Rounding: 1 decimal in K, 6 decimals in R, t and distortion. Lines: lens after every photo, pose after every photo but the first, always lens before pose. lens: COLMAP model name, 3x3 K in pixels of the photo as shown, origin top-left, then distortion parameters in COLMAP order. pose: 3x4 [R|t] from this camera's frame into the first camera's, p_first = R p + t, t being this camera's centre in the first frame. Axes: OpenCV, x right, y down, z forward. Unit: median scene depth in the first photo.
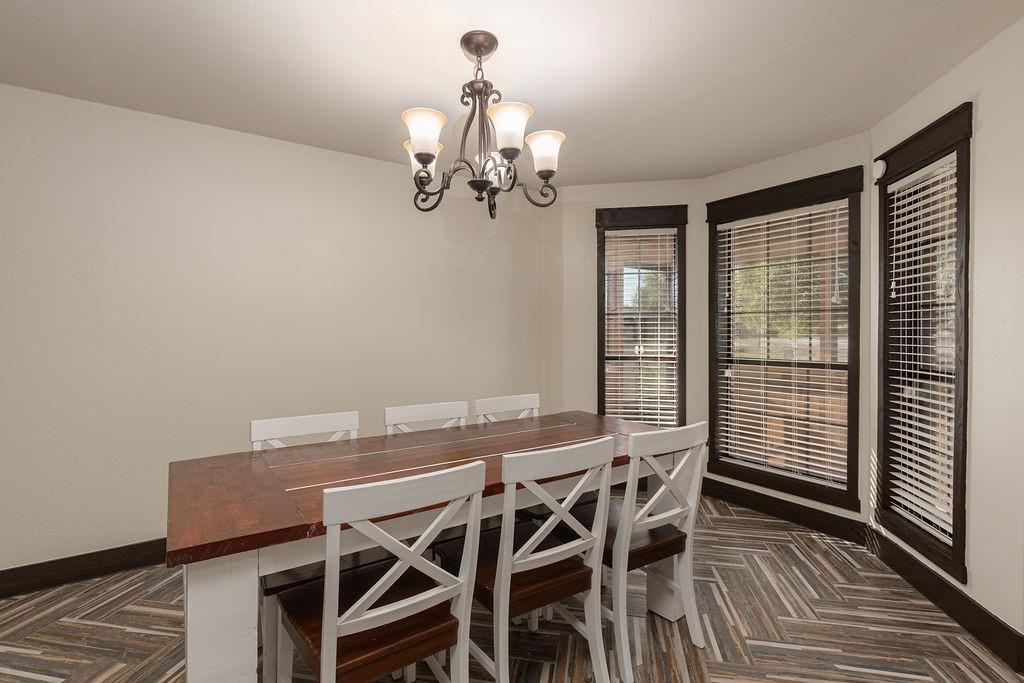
lens RADIAL K [[619.5, 0, 511.9], [0, 619.5, 333.1], [0, 0, 1]] dist [0.000154, 0.002211]
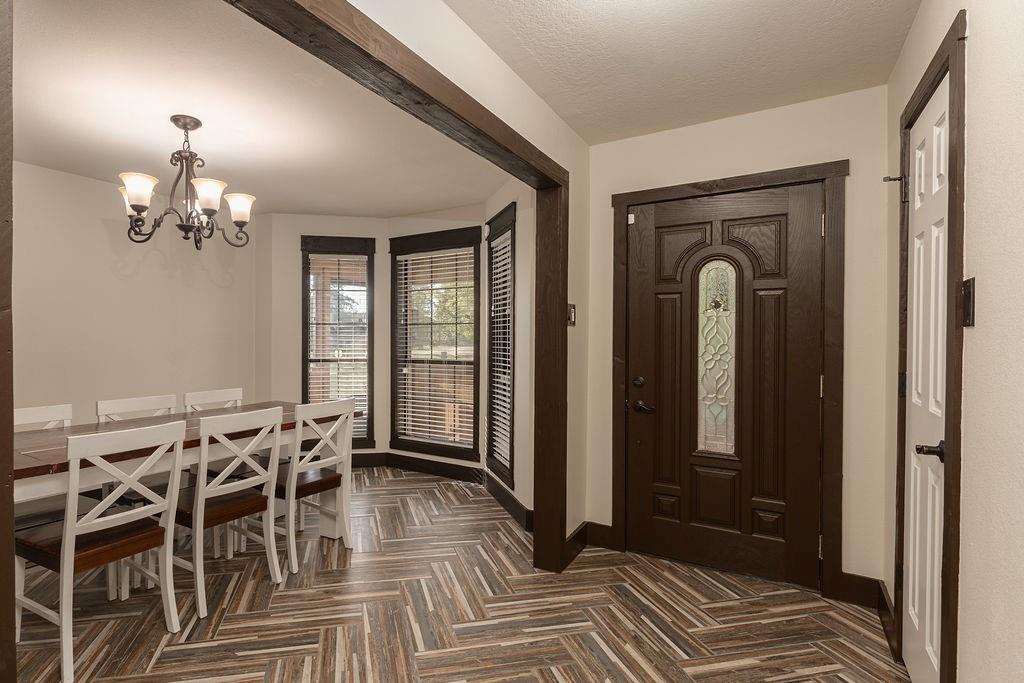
lens RADIAL K [[619.5, 0, 511.9], [0, 619.5, 333.1], [0, 0, 1]] dist [0.000154, 0.002211]
pose [[0.914587, 0.005227, 0.404356, 0.044825], [-0.000454, 0.999929, -0.011899, 0.002592], [-0.404390, 0.010699, 0.914524, -0.437948]]
